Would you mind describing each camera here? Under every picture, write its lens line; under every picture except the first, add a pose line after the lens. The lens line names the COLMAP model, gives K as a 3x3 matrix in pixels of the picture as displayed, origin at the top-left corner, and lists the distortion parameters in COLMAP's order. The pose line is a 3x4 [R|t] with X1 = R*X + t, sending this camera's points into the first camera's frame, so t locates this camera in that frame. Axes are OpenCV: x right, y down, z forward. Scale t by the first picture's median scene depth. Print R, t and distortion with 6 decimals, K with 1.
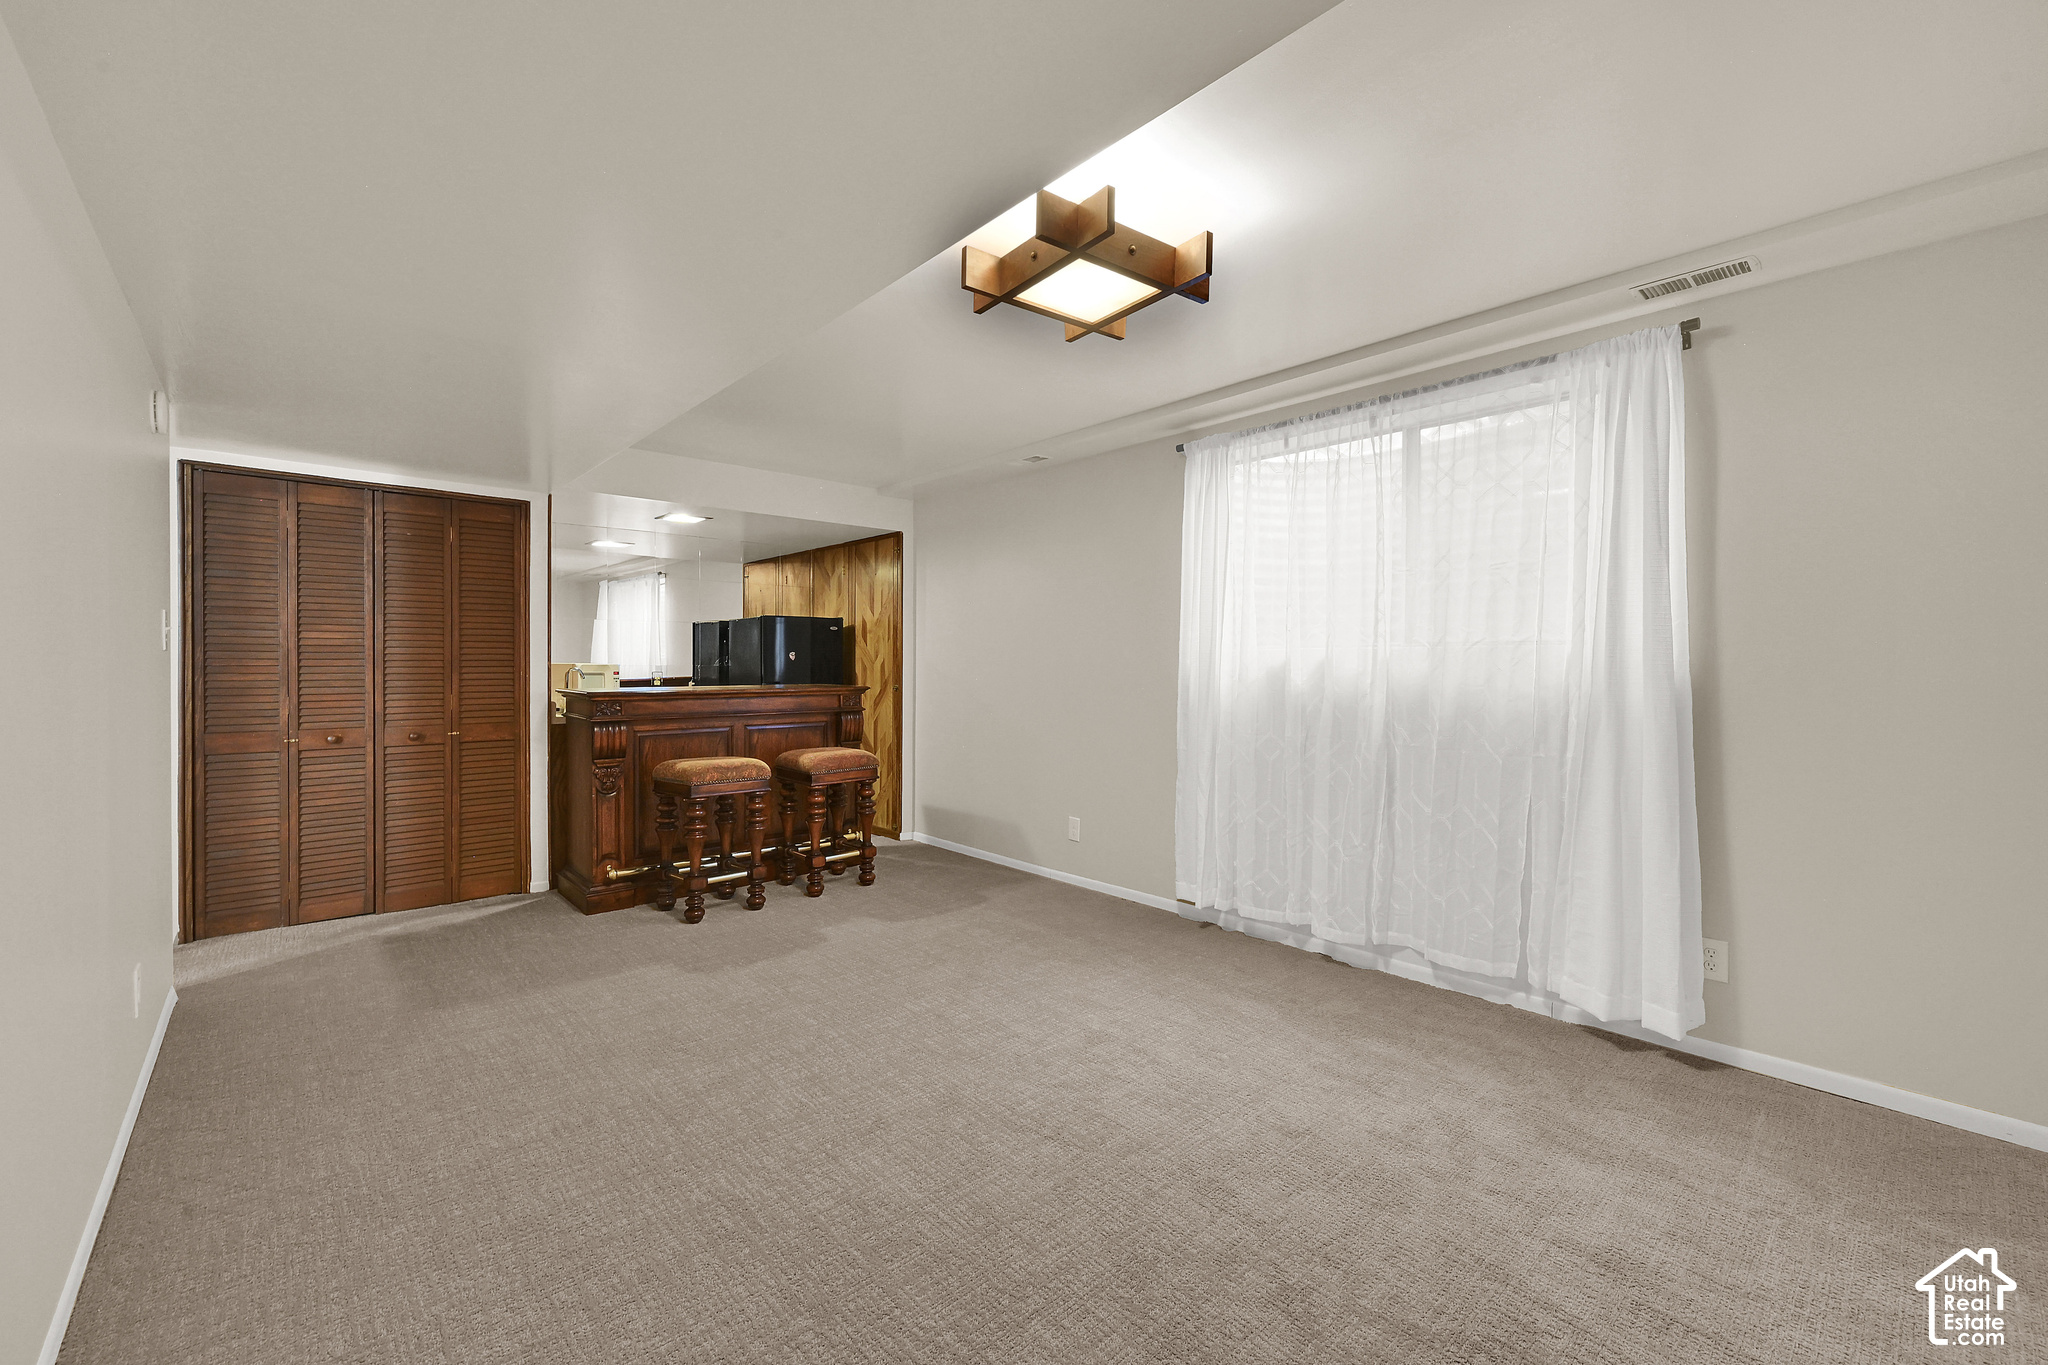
lens RADIAL K [[840.6, 0, 1029.4], [0, 840.6, 653.8], [0, 0, 1]] dist [0.005928, 0.000179]
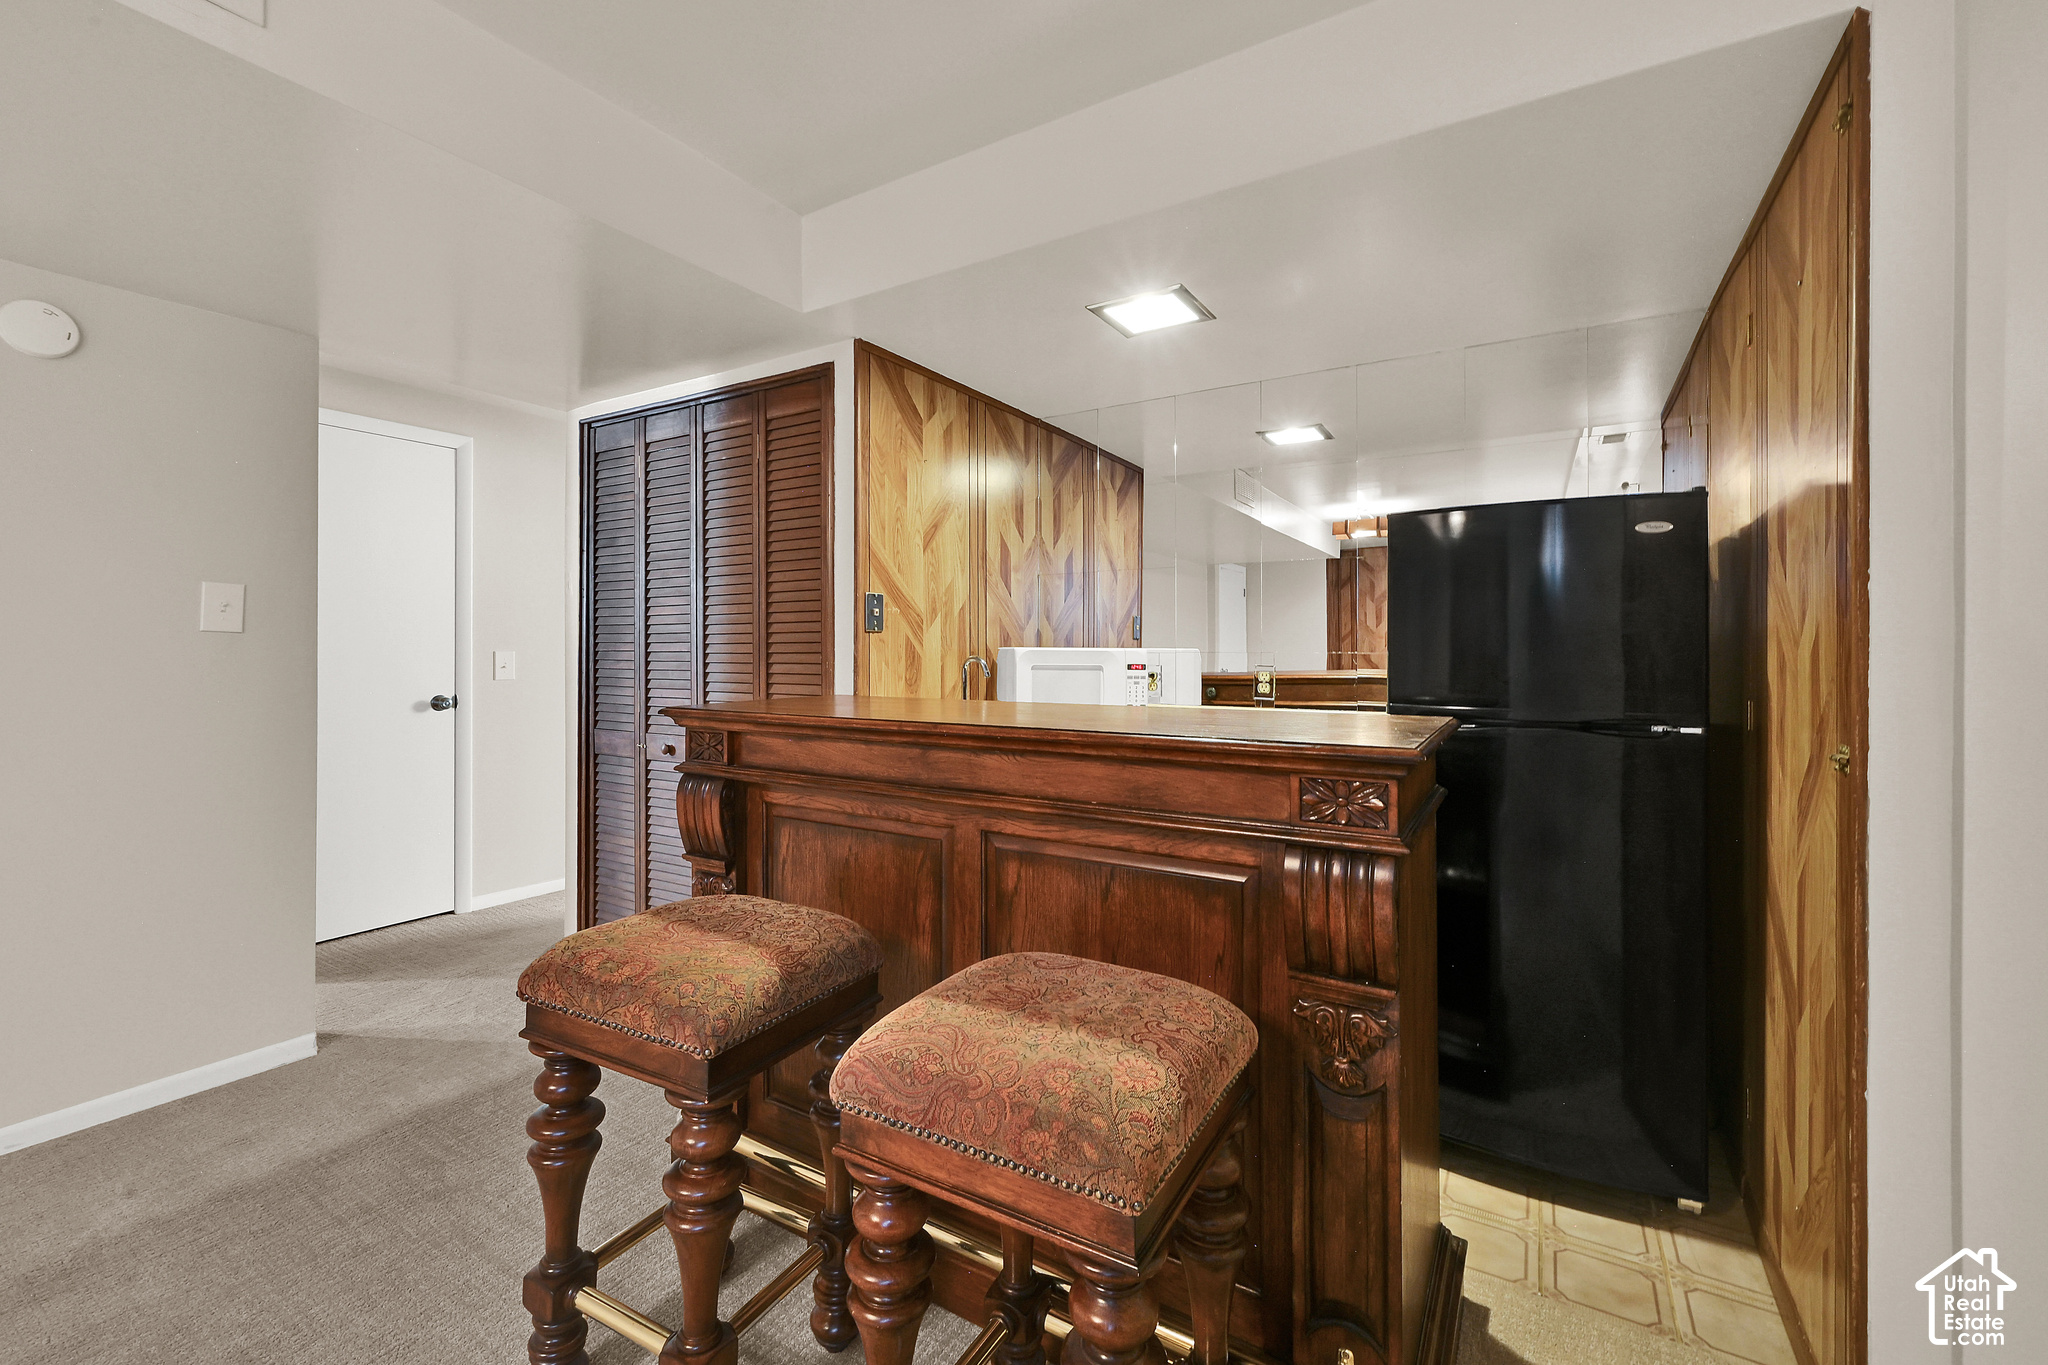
lens RADIAL K [[840.6, 0, 1029.4], [0, 840.6, 653.8], [0, 0, 1]] dist [0.005928, 0.000179]
pose [[0.287848, -0.001756, -0.957675, -0.018735], [0.006785, 0.999977, 0.000205, 0.016615], [0.957652, -0.006557, 0.287853, 0.986579]]
